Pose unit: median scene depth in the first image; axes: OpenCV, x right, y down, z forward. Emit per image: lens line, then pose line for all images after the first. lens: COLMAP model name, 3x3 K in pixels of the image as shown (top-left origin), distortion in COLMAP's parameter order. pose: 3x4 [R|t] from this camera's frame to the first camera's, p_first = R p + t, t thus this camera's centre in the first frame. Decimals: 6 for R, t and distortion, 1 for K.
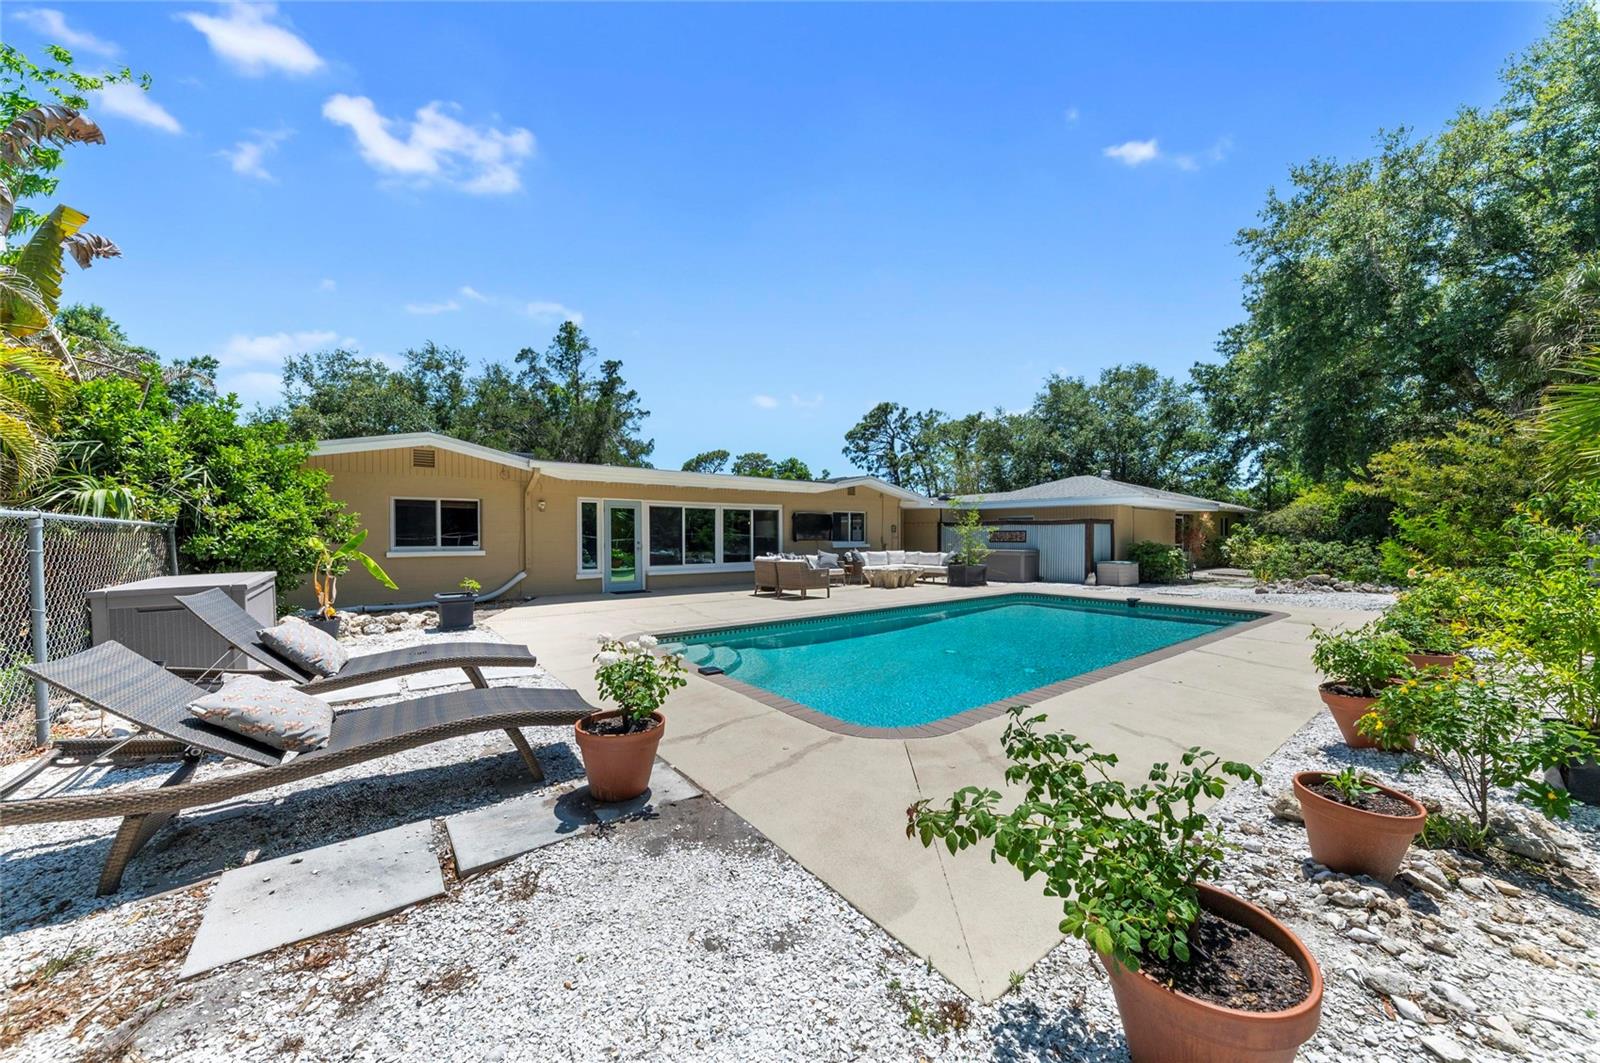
lens RADIAL K [[563.8, 0, 803.2], [0, 563.8, 540.2], [0, 0, 1]] dist [0.006907, -0.000087]
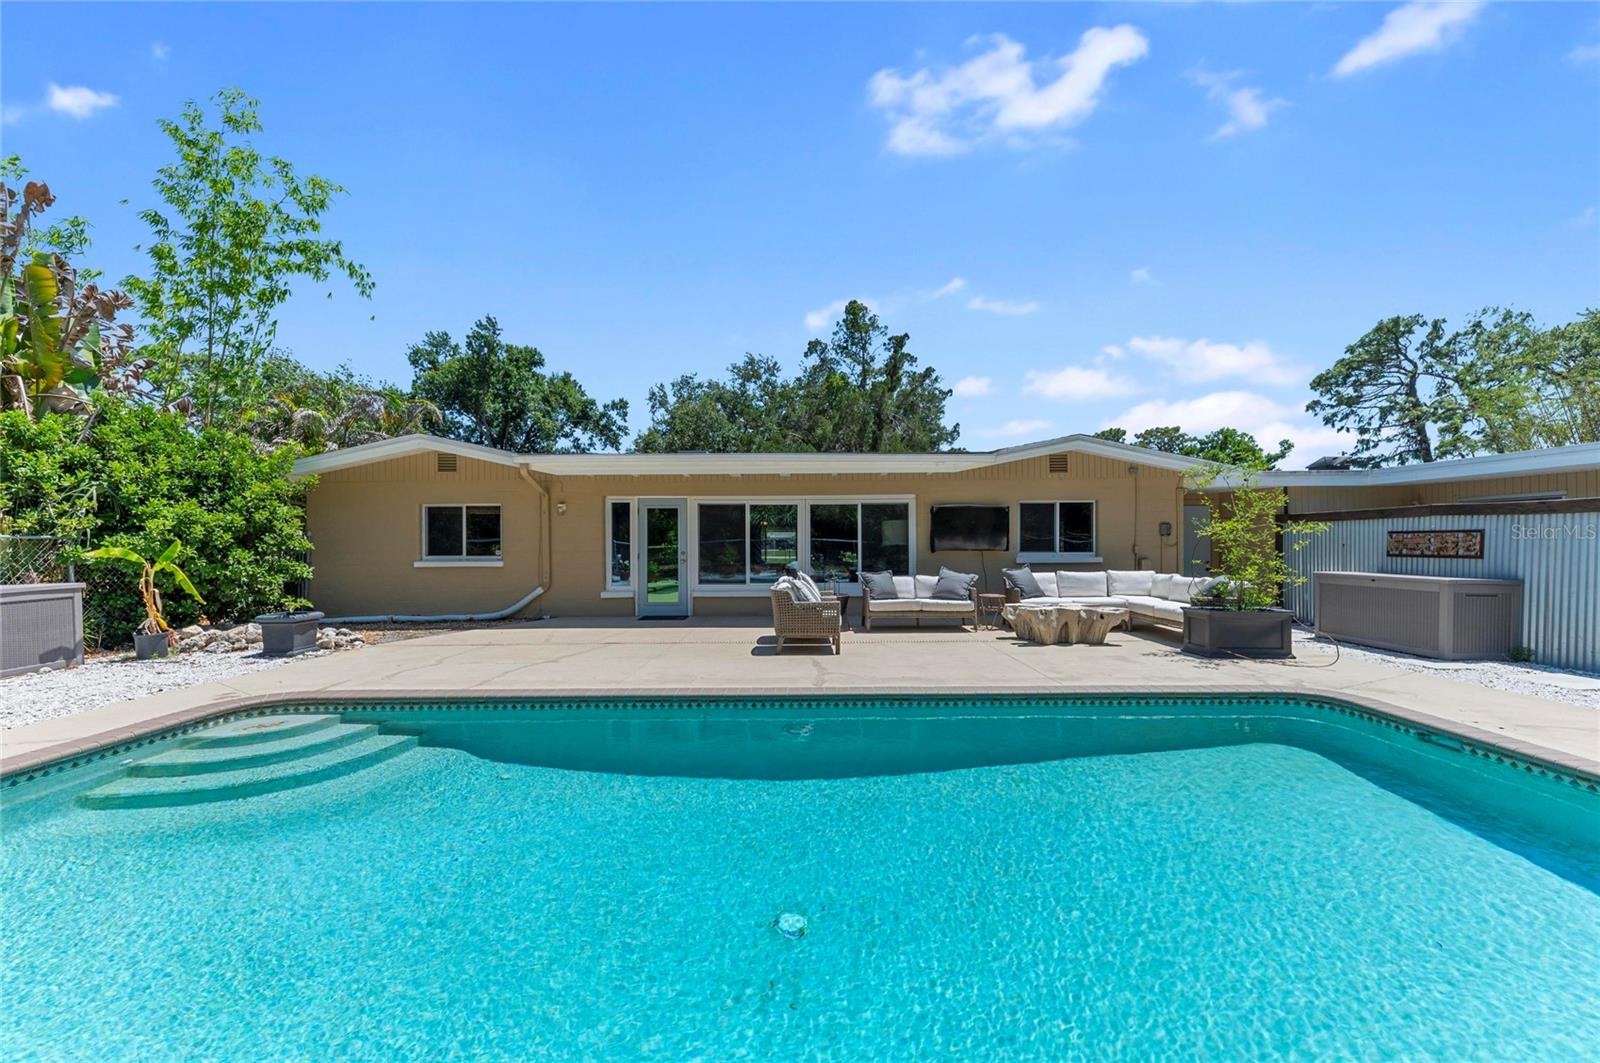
lens RADIAL K [[634.8, 0, 803.5], [0, 634.8, 538.3], [0, 0, 1]] dist [0.008734, -0.003769]
pose [[0.789285, -0.005102, -0.614006, 0.146577], [-0.001213, 0.999951, -0.009868, -0.002796], [0.614026, 0.008533, 0.789240, 0.171175]]
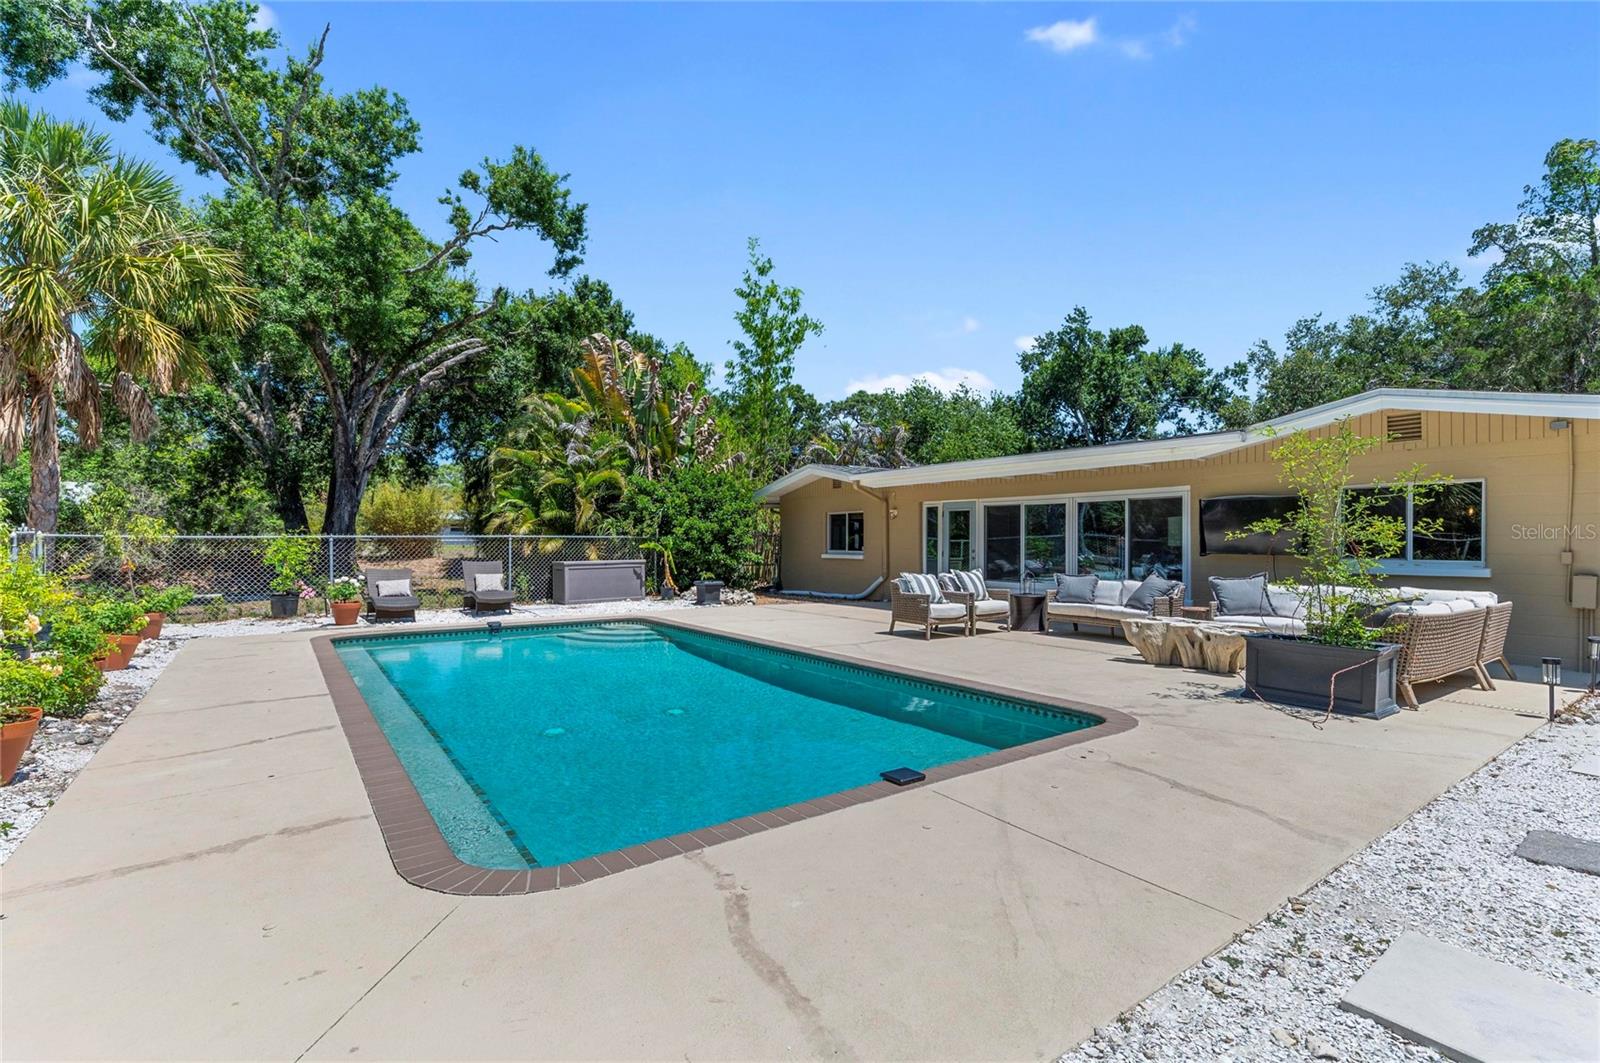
lens RADIAL K [[716.9, 0, 801.3], [0, 716.9, 541.3], [0, 0, 1]] dist [0.004914, -0.001825]
pose [[-0.033182, 0.003545, -0.999443, 0.312787], [-0.006273, 0.999973, 0.003756, -0.004946], [0.999430, 0.006394, -0.033159, 0.316154]]
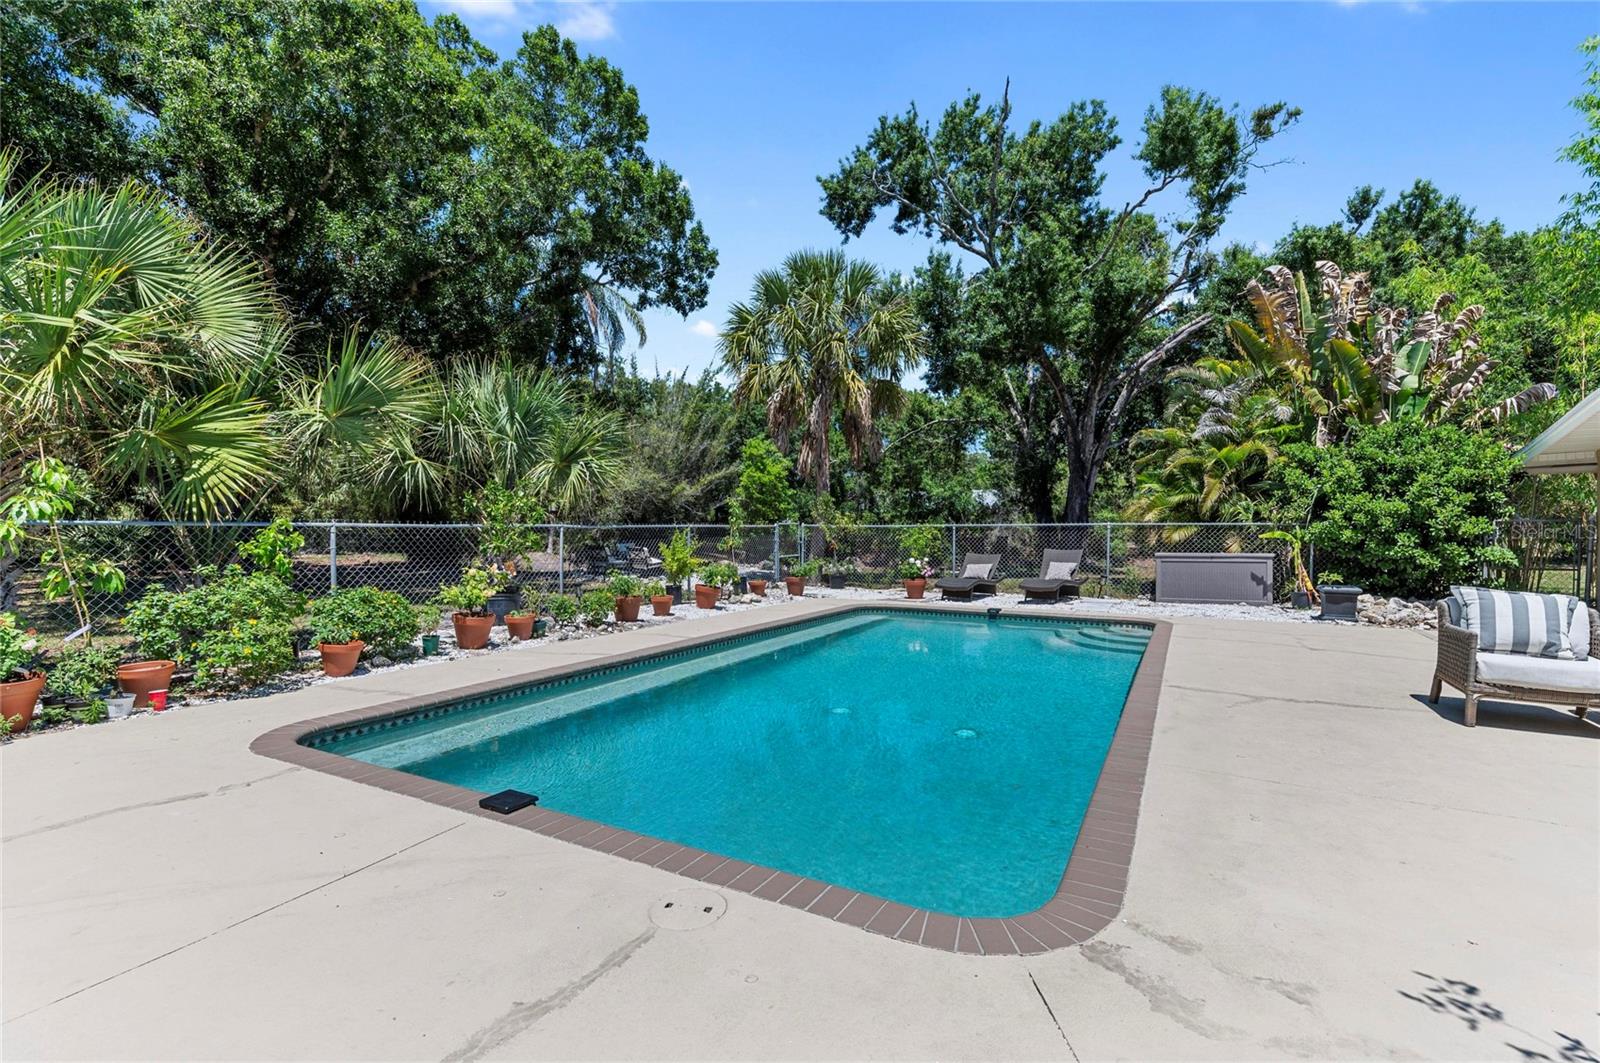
lens RADIAL K [[716.9, 0, 823.5], [0, 716.9, 539.9], [0, 0, 1]] dist [0.004914, -0.001825]
pose [[-0.912867, 0.006906, -0.408199, 0.191420], [-0.000529, 0.999836, 0.018097, -0.003515], [0.408257, 0.016736, -0.912714, 0.439236]]
